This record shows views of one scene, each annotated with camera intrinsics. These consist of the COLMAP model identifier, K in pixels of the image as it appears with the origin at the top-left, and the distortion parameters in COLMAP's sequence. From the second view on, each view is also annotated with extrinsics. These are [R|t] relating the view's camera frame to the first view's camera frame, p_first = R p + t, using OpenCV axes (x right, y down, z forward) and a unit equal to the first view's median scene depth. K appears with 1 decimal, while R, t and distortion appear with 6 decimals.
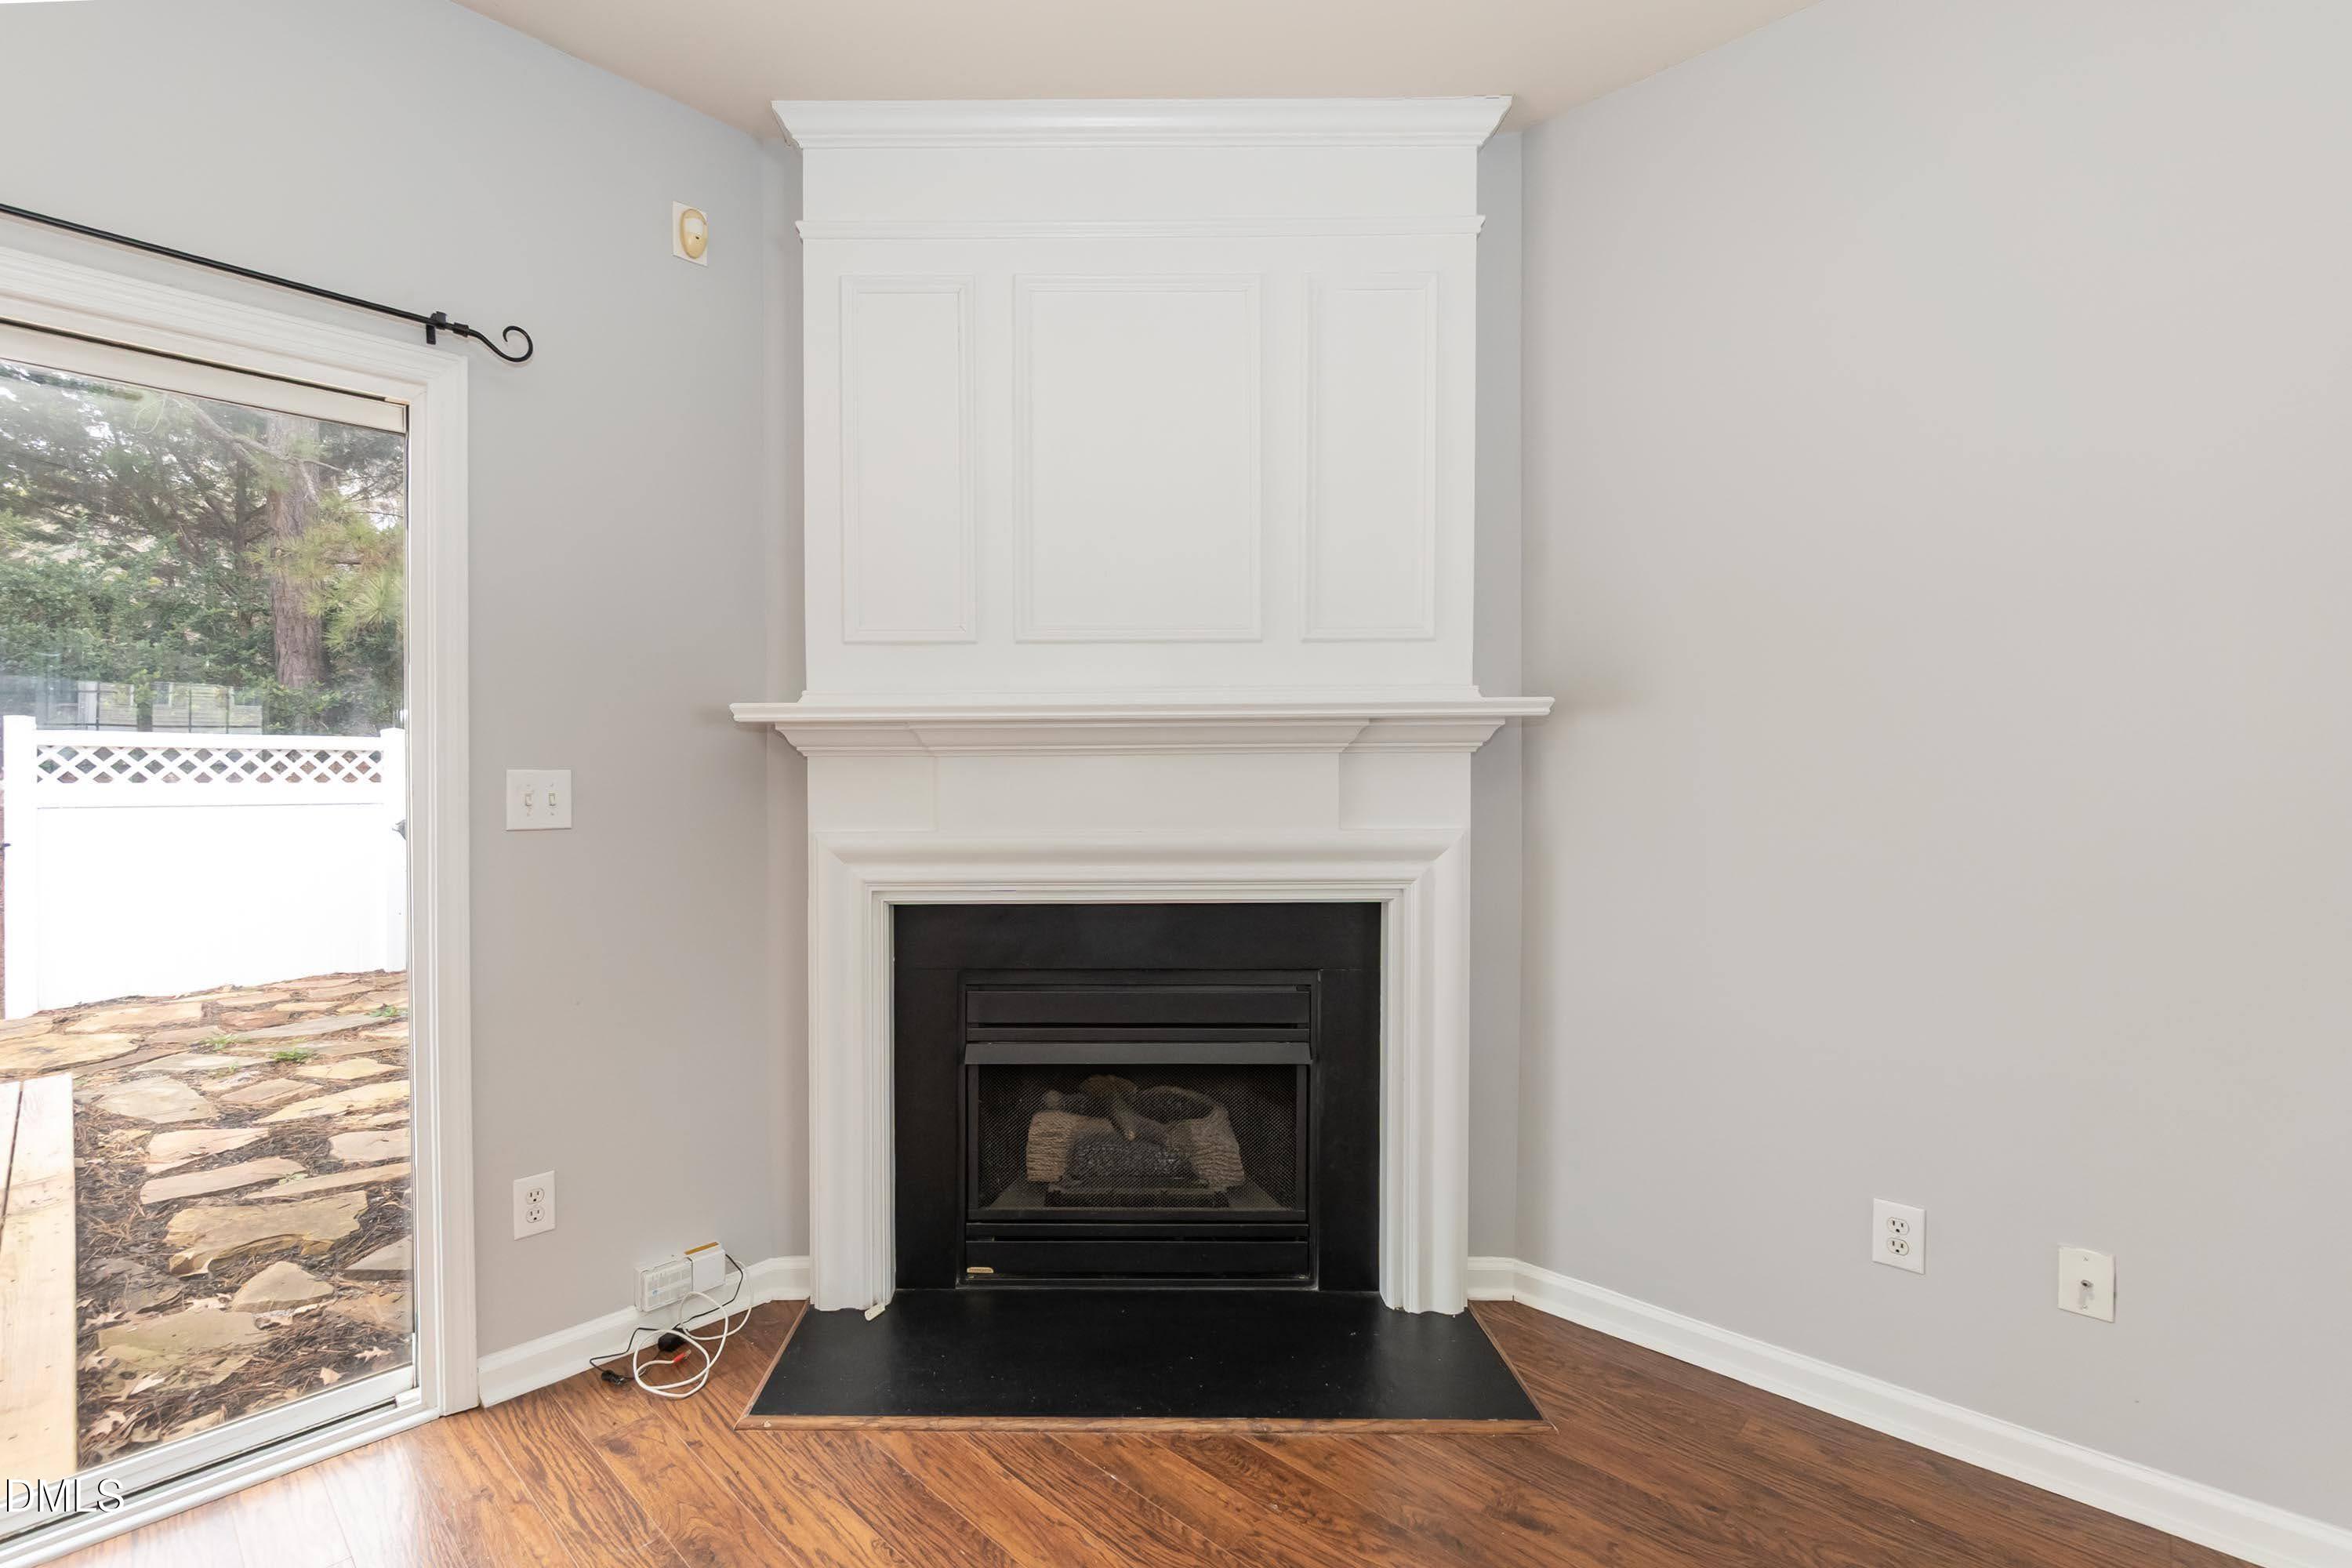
lens RADIAL K [[1049.0, 0, 1101.3], [0, 1049.0, 778.4], [0, 0, 1]] dist [-0.013789, 0.001125]
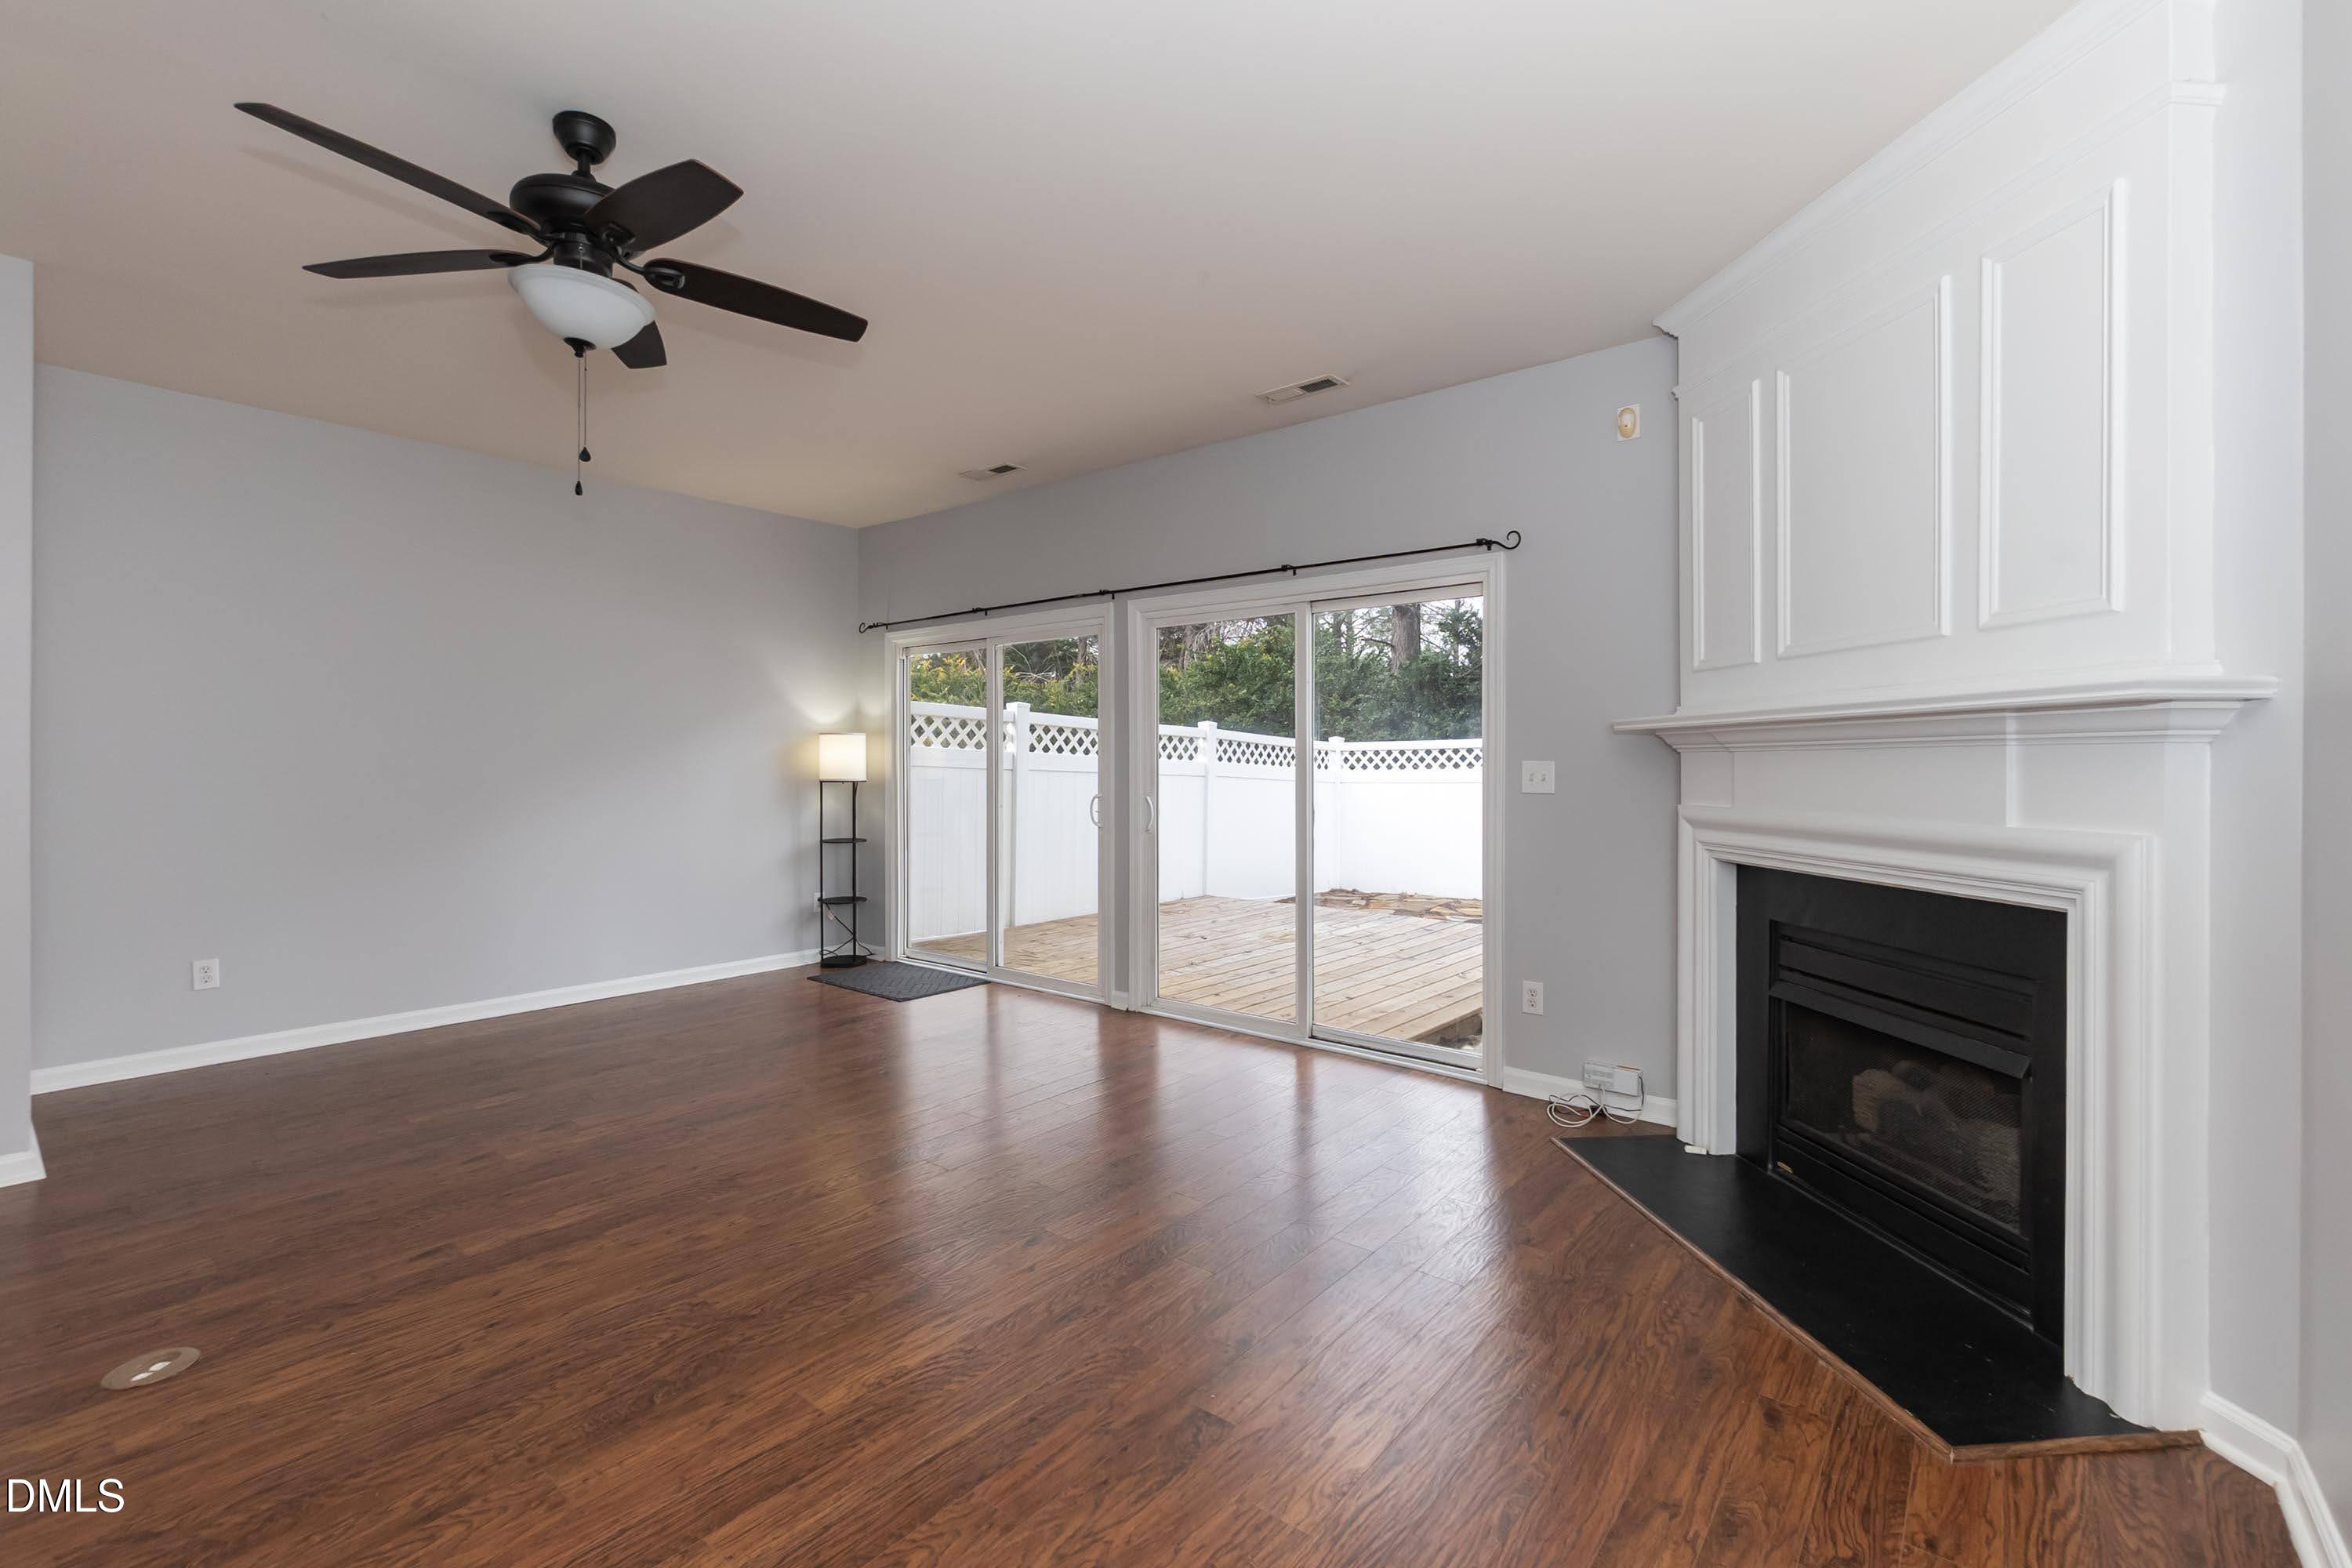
lens RADIAL K [[1021.7, 0, 1152.7], [0, 1021.7, 761.9], [0, 0, 1]] dist [-0.003717, 0.001713]
pose [[0.087249, 0.003880, -0.996179, 1.022387], [-0.008260, 0.999961, 0.003172, -0.006422], [0.996152, 0.007951, 0.087278, 0.146656]]
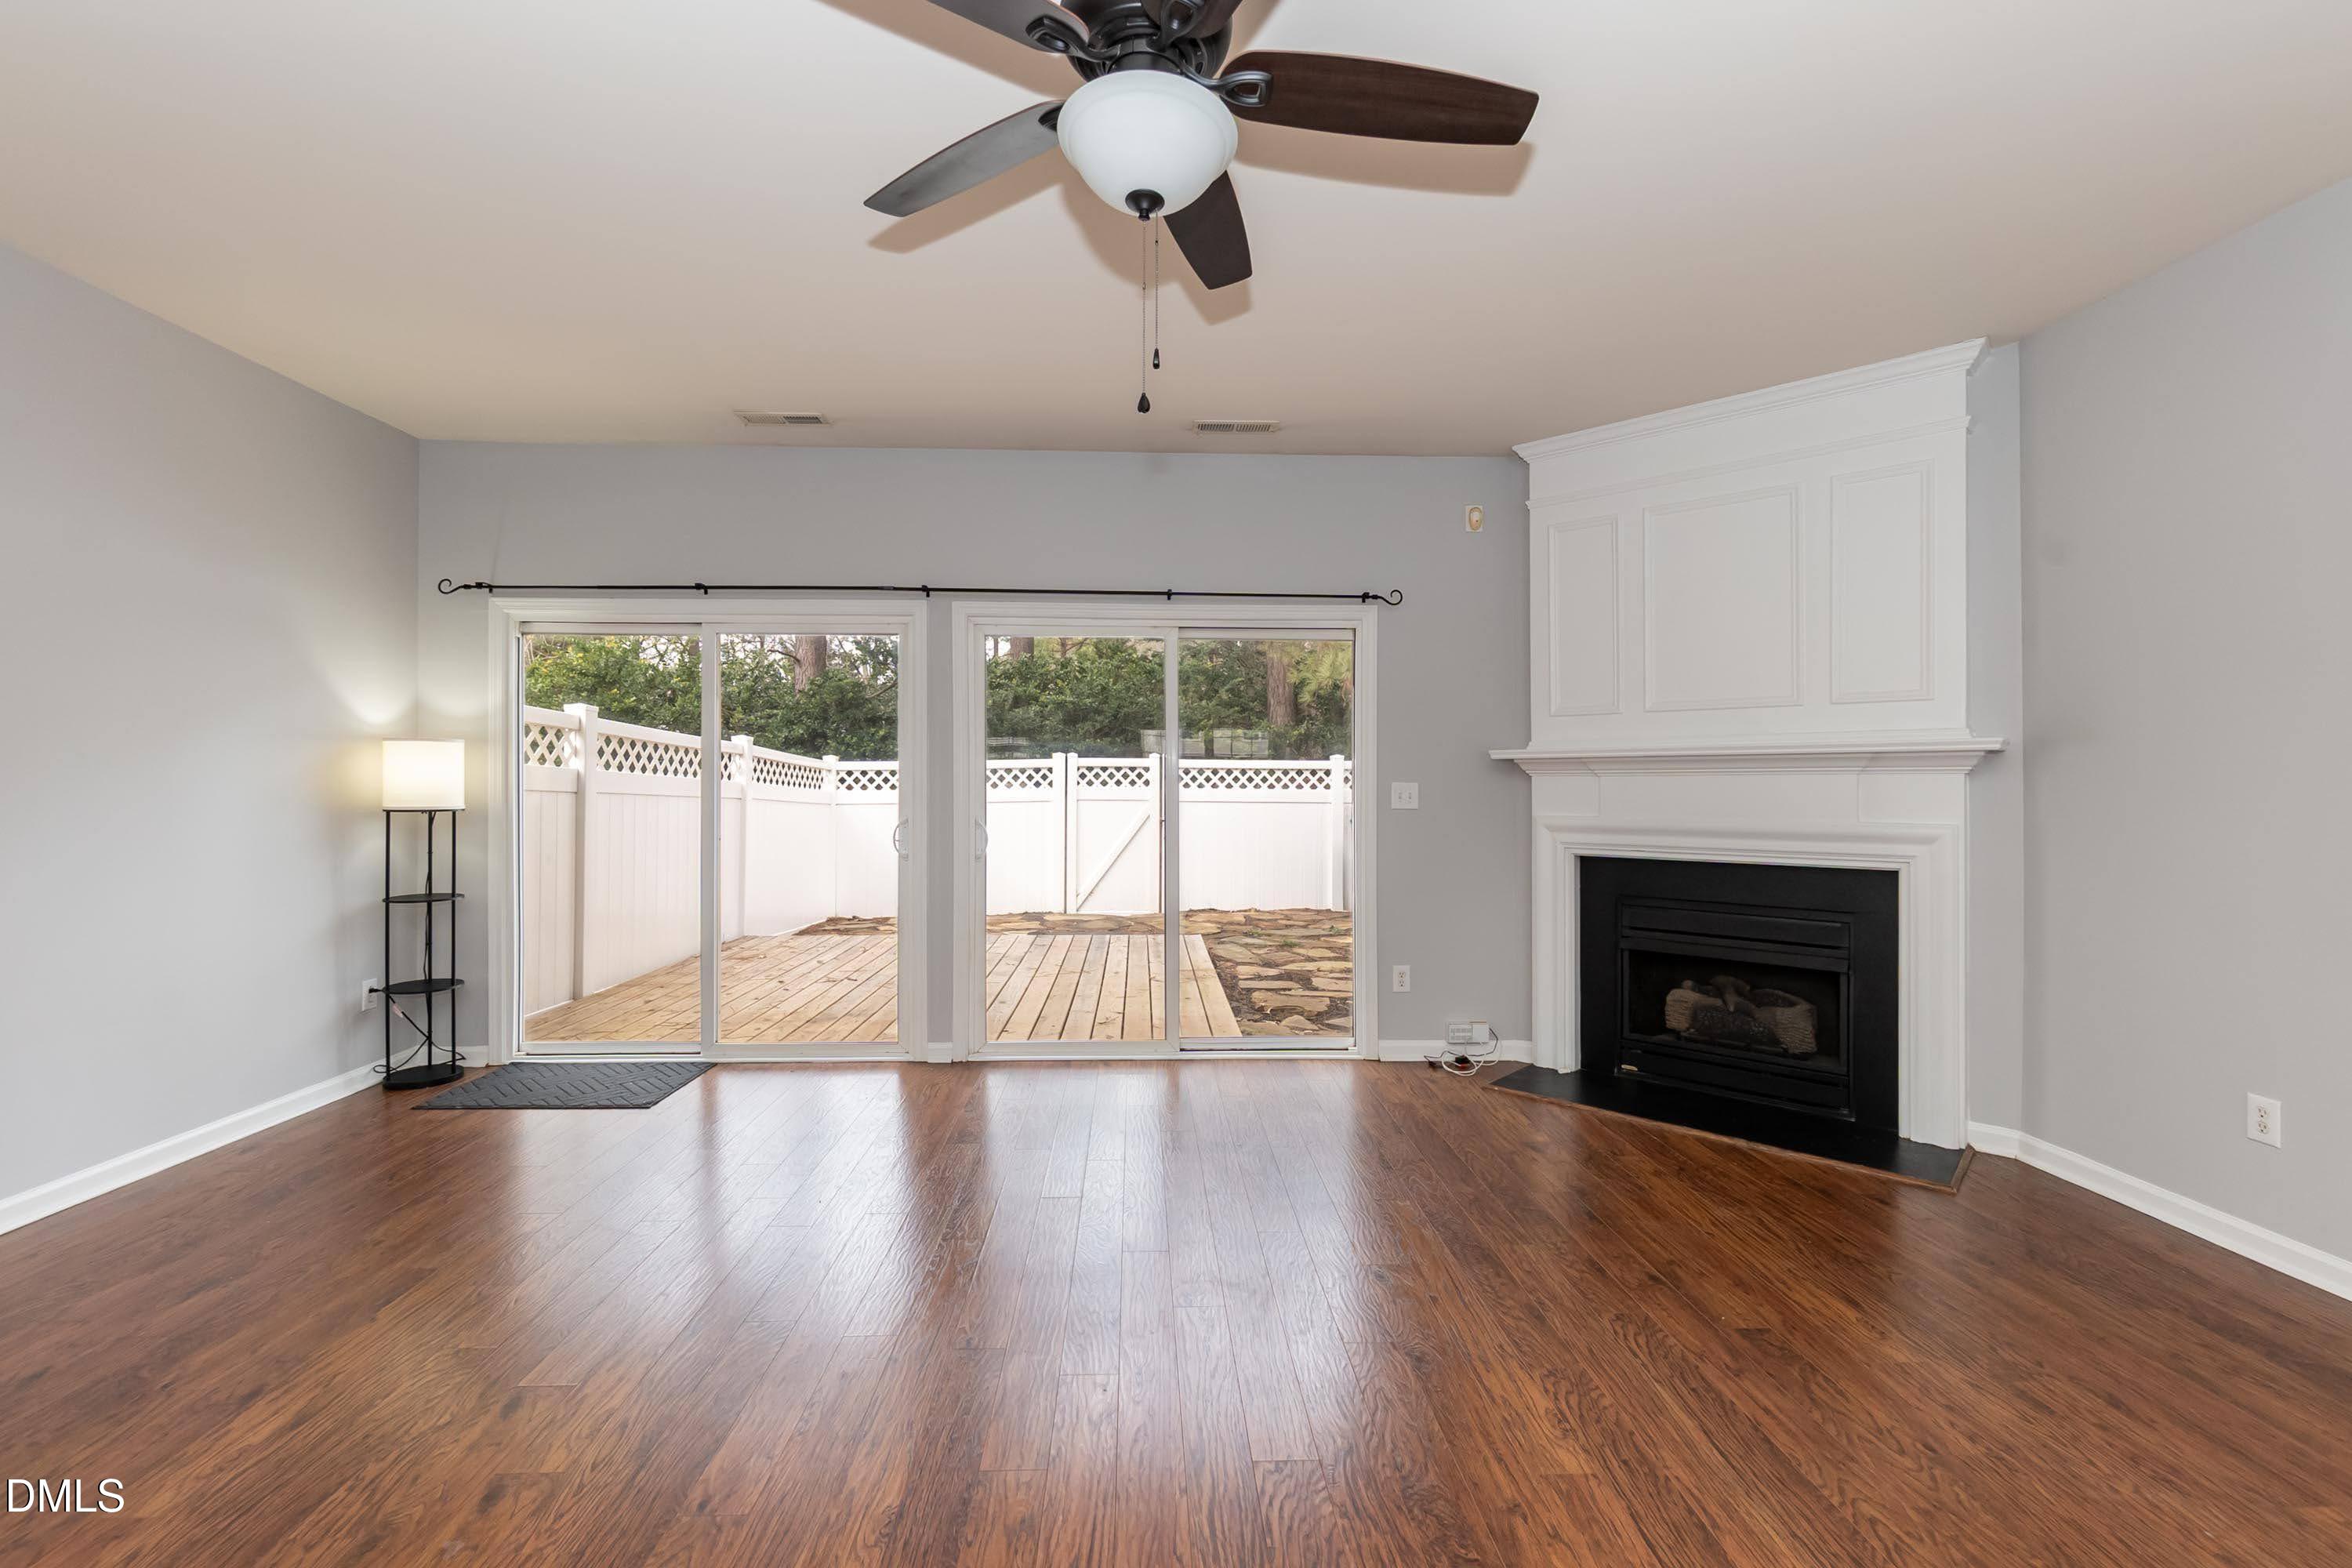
lens RADIAL K [[1021.7, 0, 1156.9], [0, 1021.7, 766.7], [0, 0, 1]] dist [-0.003717, 0.001713]
pose [[0.723969, -0.005975, -0.689807, 0.498051], [-0.010119, 0.999763, -0.019280, 0.004869], [0.689758, 0.020938, 0.723737, -0.807326]]
